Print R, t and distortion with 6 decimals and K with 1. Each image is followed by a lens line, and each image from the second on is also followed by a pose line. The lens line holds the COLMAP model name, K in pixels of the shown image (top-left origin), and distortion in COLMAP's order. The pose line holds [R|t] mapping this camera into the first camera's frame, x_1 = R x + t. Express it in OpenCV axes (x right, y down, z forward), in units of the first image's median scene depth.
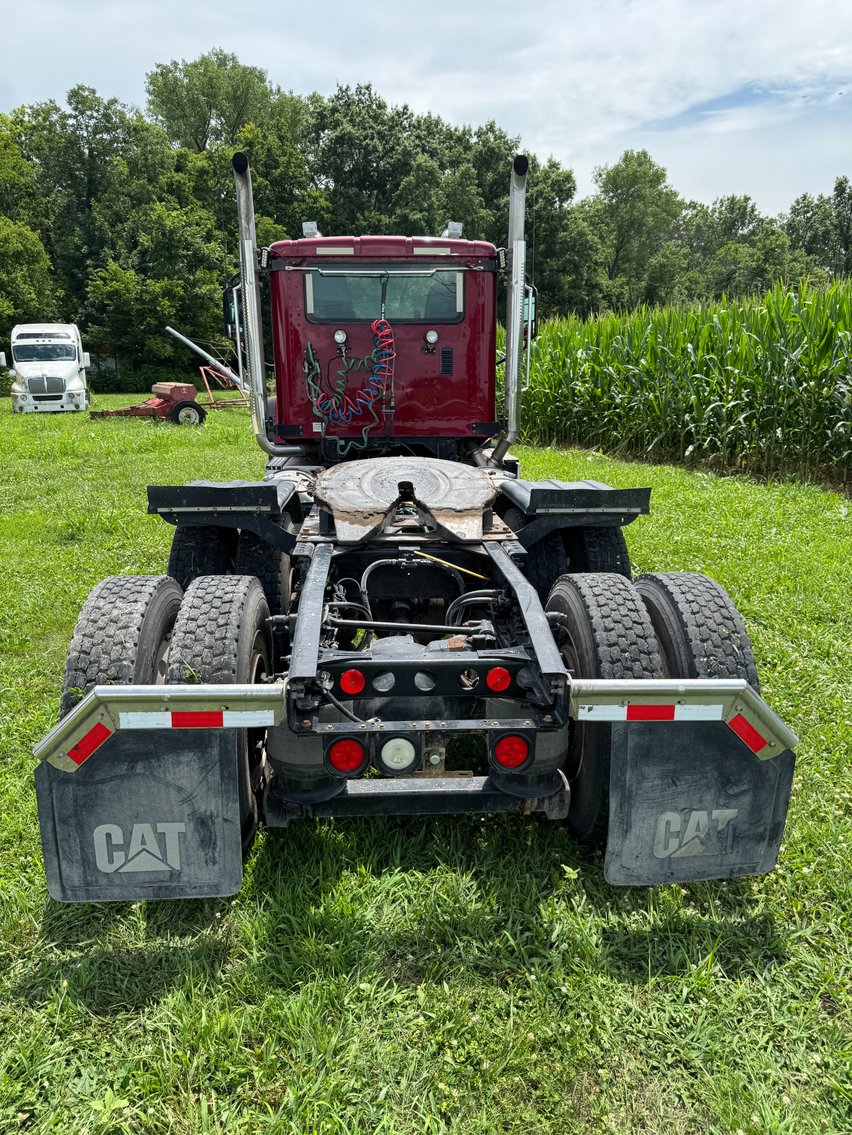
lens RADIAL K [[807.0, 0, 424.0], [0, 807.0, 603.1], [0, 0, 1]] dist [0.004667, -0.014044]
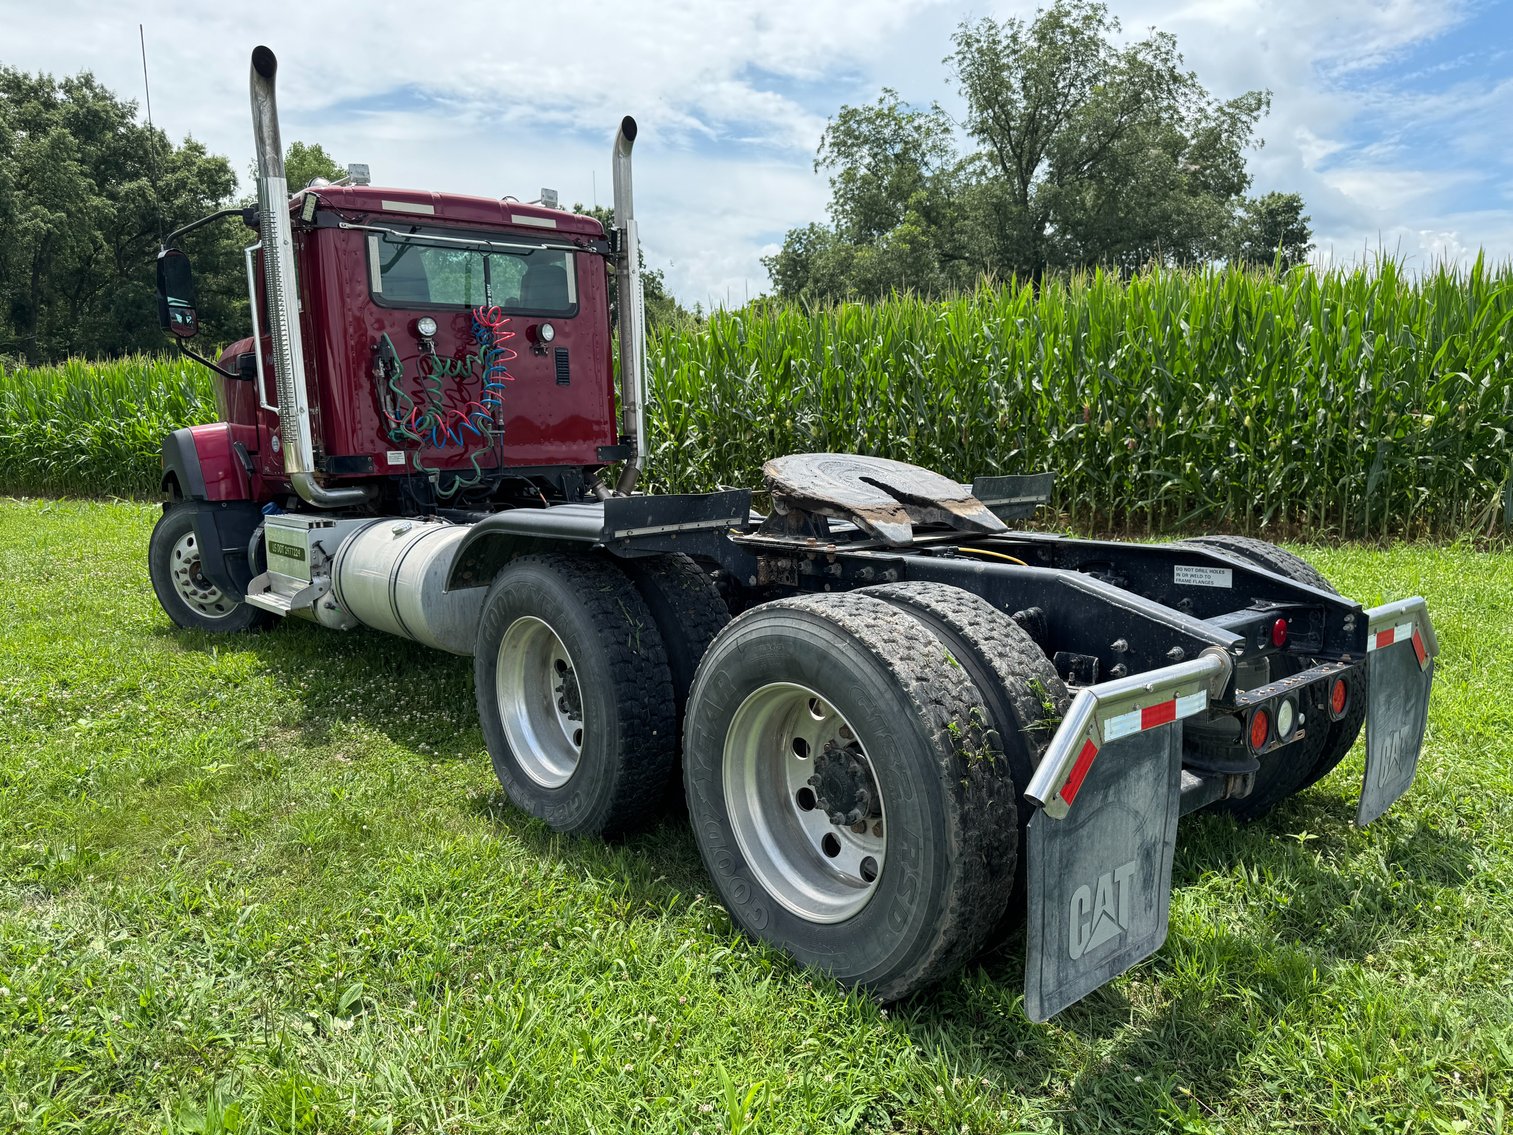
lens RADIAL K [[1075.7, 0, 790.0], [0, 1075.7, 601.4], [0, 0, 1]] dist [0.004667, -0.014044]
pose [[0.790765, -0.111366, 0.601904, -0.510829], [0.185032, 0.980799, -0.061619, 0.014055], [-0.583485, 0.160098, 0.796187, 0.148339]]
